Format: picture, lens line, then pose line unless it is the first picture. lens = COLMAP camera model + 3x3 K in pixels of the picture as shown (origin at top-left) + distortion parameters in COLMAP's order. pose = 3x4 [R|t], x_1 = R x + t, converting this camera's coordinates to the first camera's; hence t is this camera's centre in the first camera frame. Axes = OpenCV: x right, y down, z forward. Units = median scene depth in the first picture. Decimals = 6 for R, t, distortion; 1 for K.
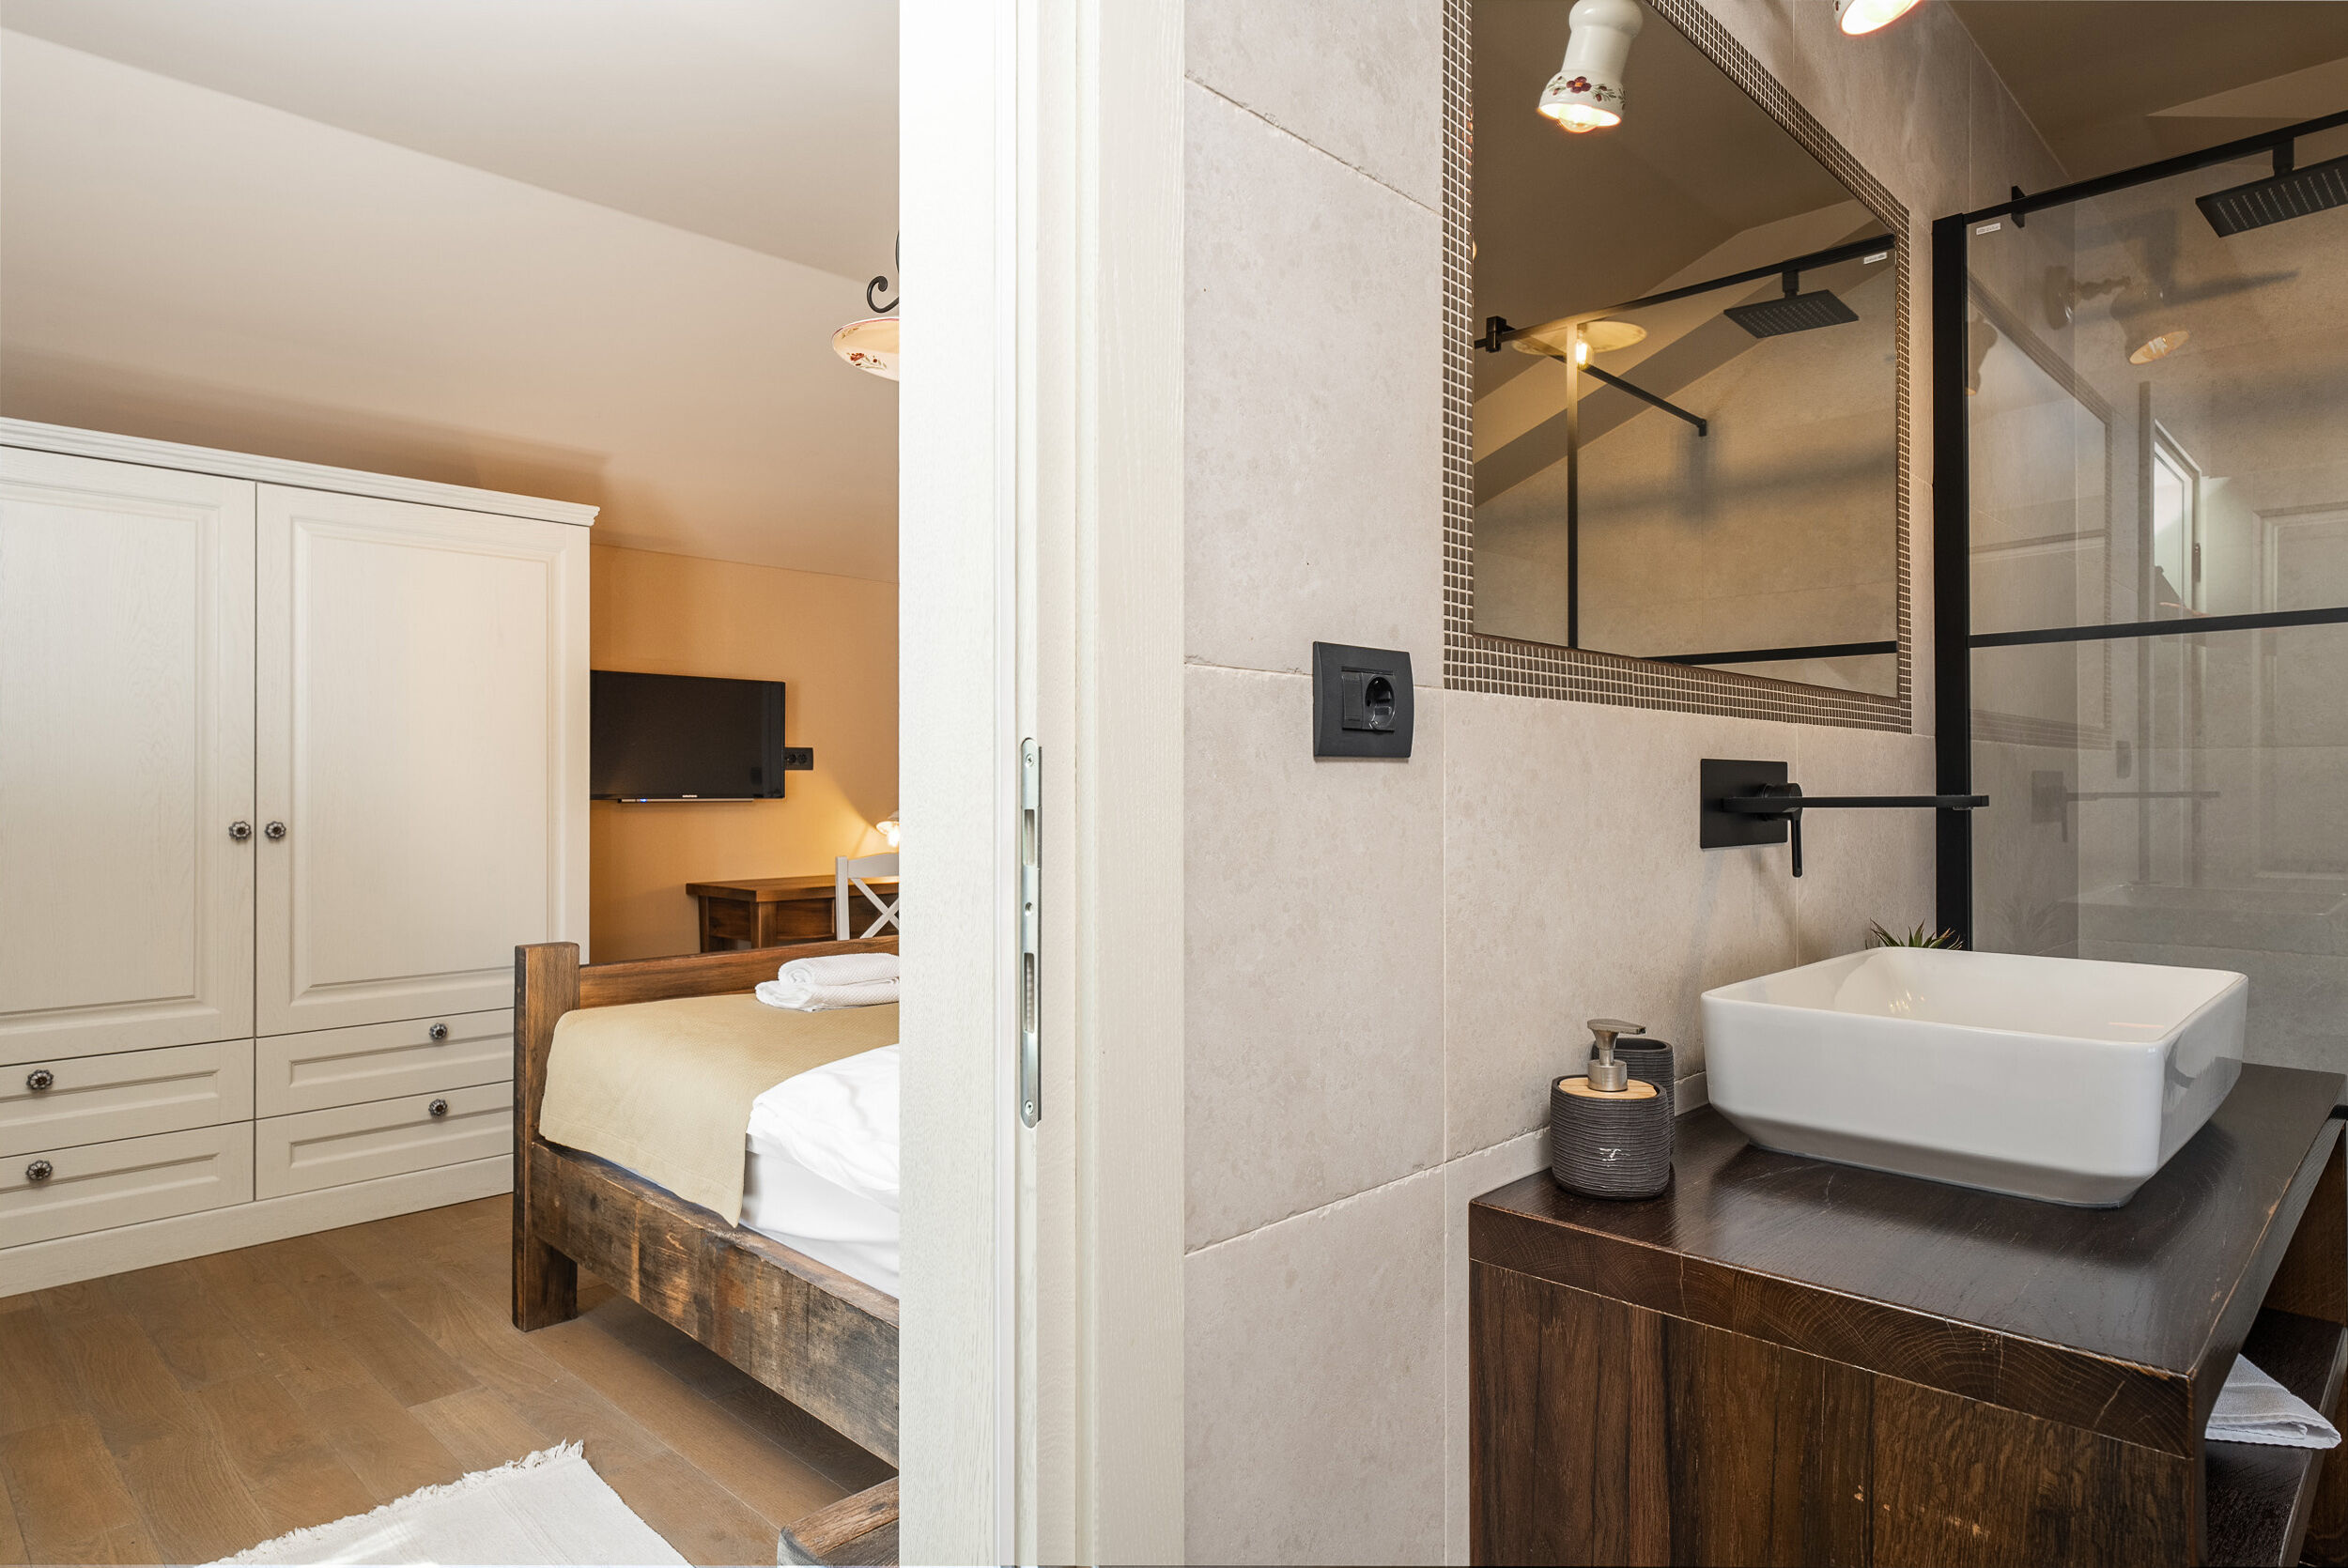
lens RADIAL K [[1348.2, 0, 1174.0], [0, 1348.2, 784.0], [0, 0, 1]] dist [-0.000689, -0.001177]
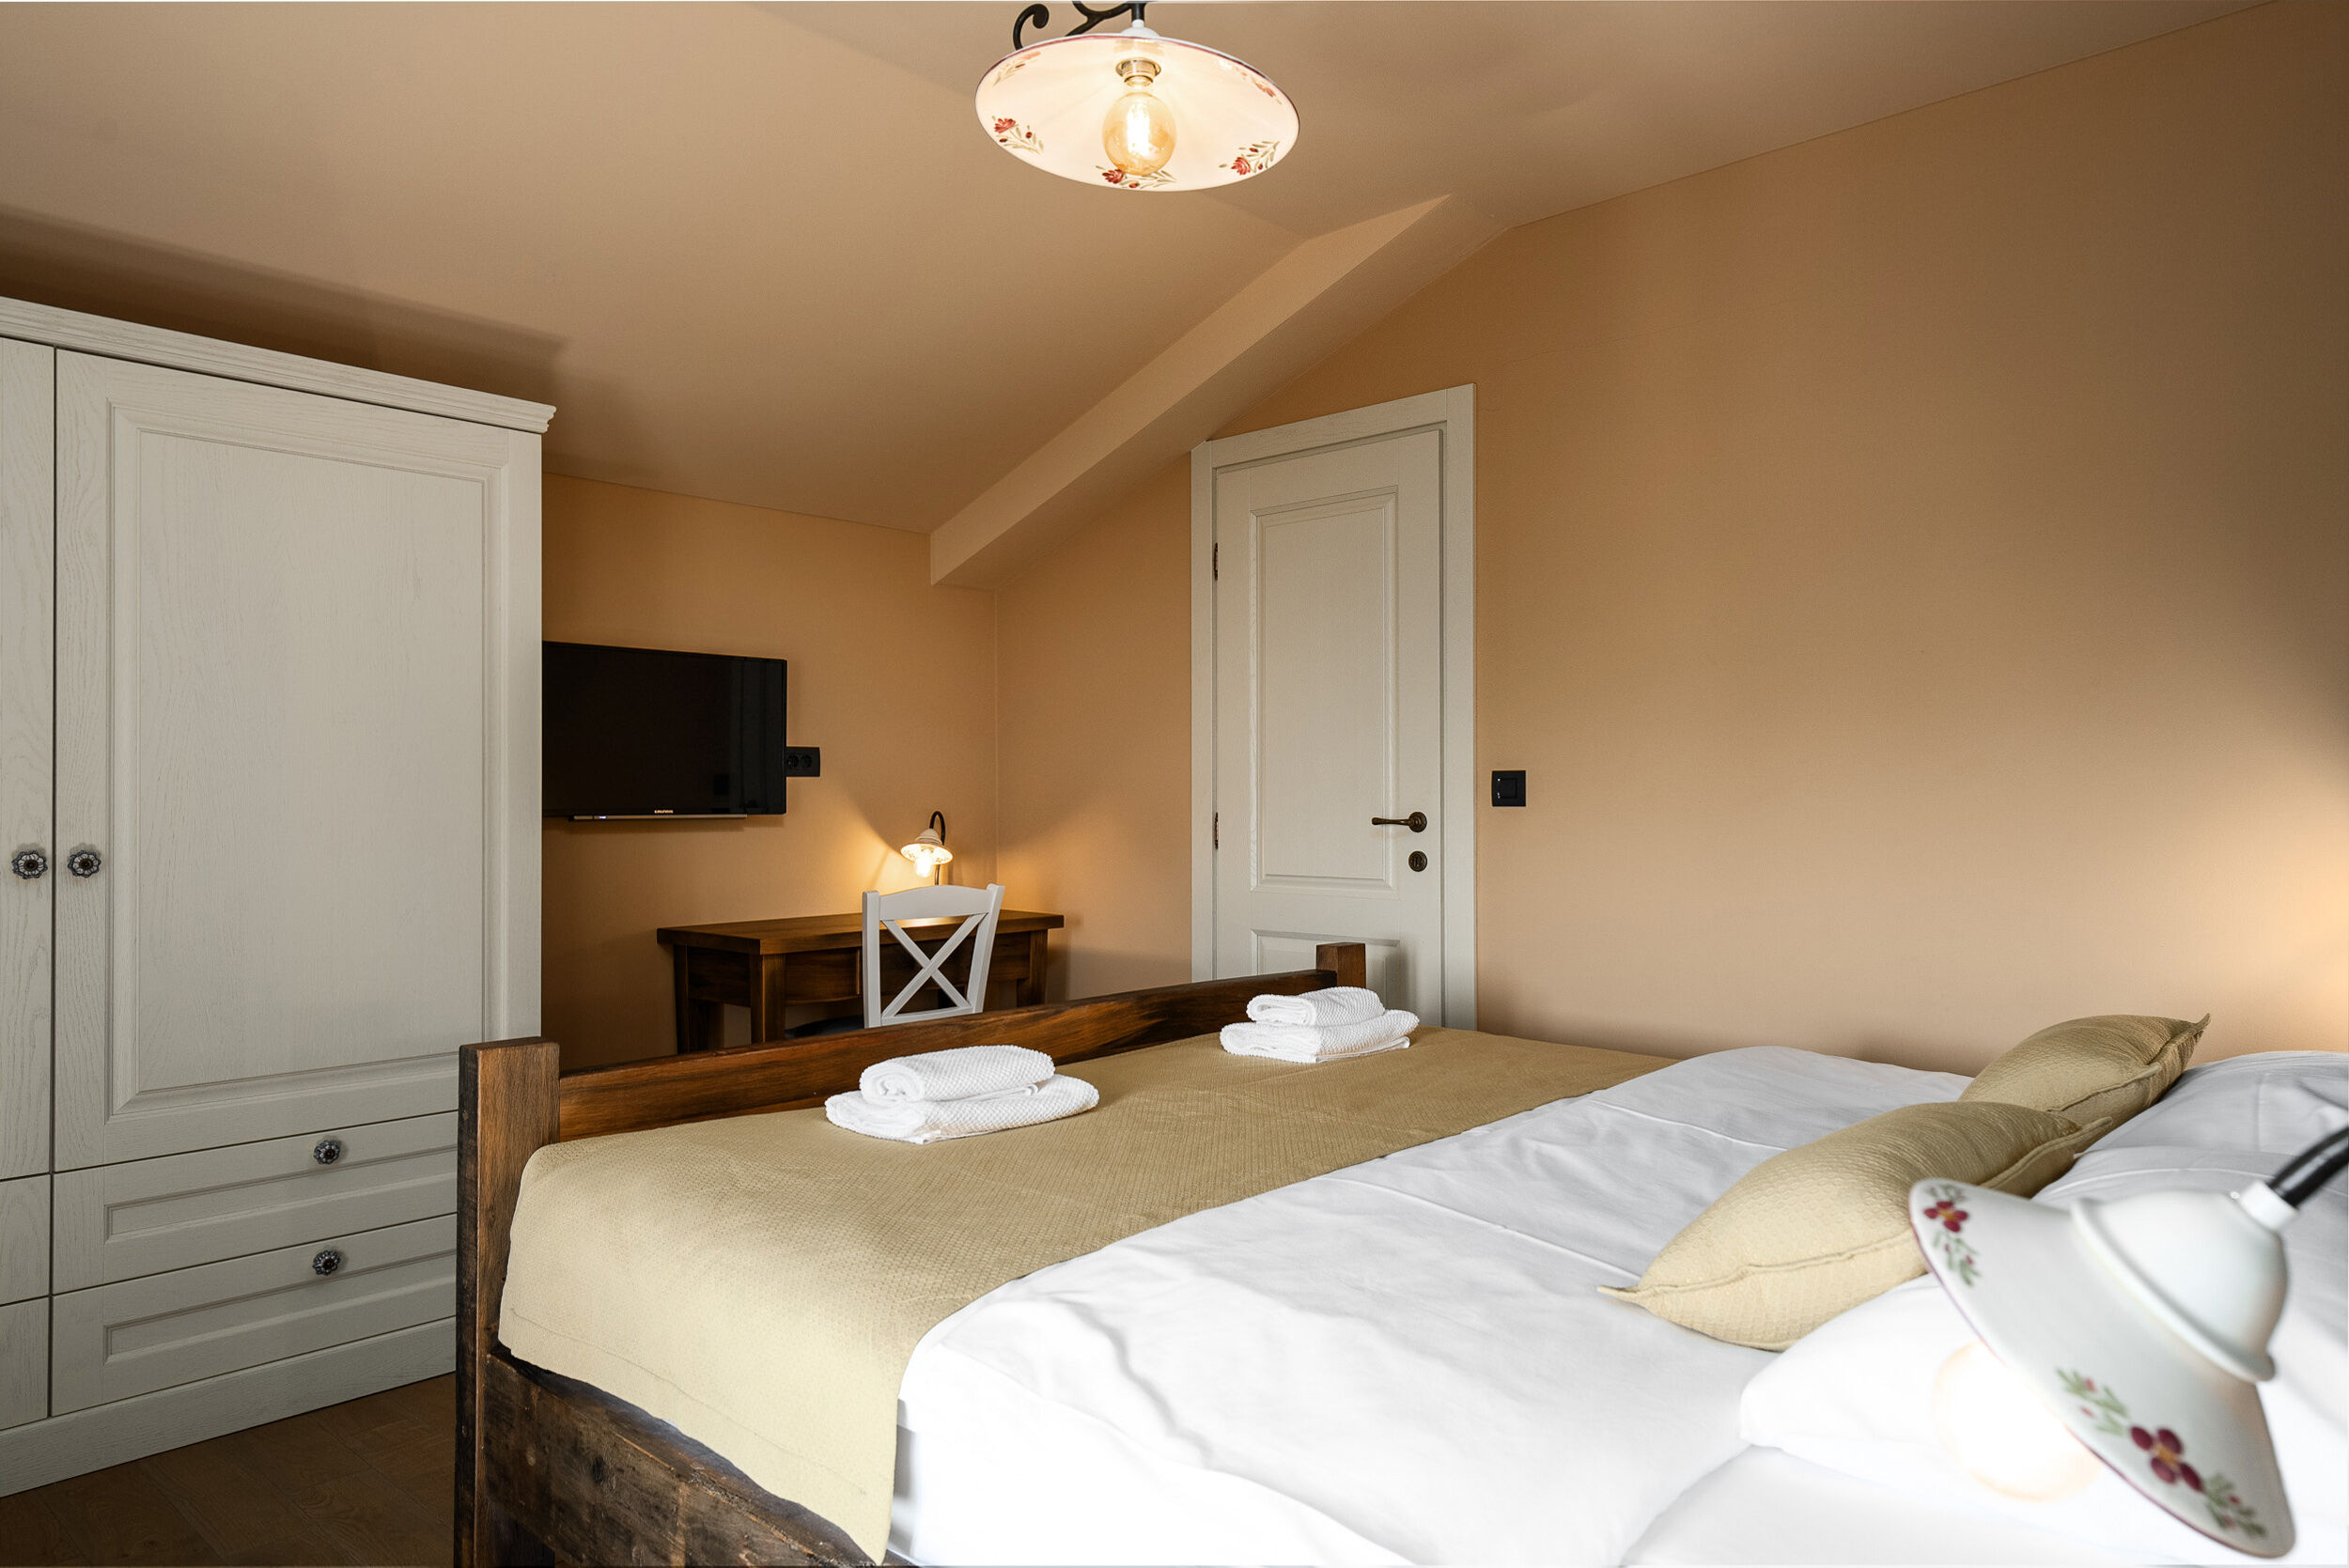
lens RADIAL K [[1493.7, 0, 1174.5], [0, 1493.7, 784.0], [0, 0, 1]] dist [0.000952, 0.002677]
pose [[0.999566, -0.003510, 0.029240, -0.140260], [0.003738, 0.999963, -0.007745, 0.001626], [-0.029212, 0.007851, 0.999542, 0.230763]]
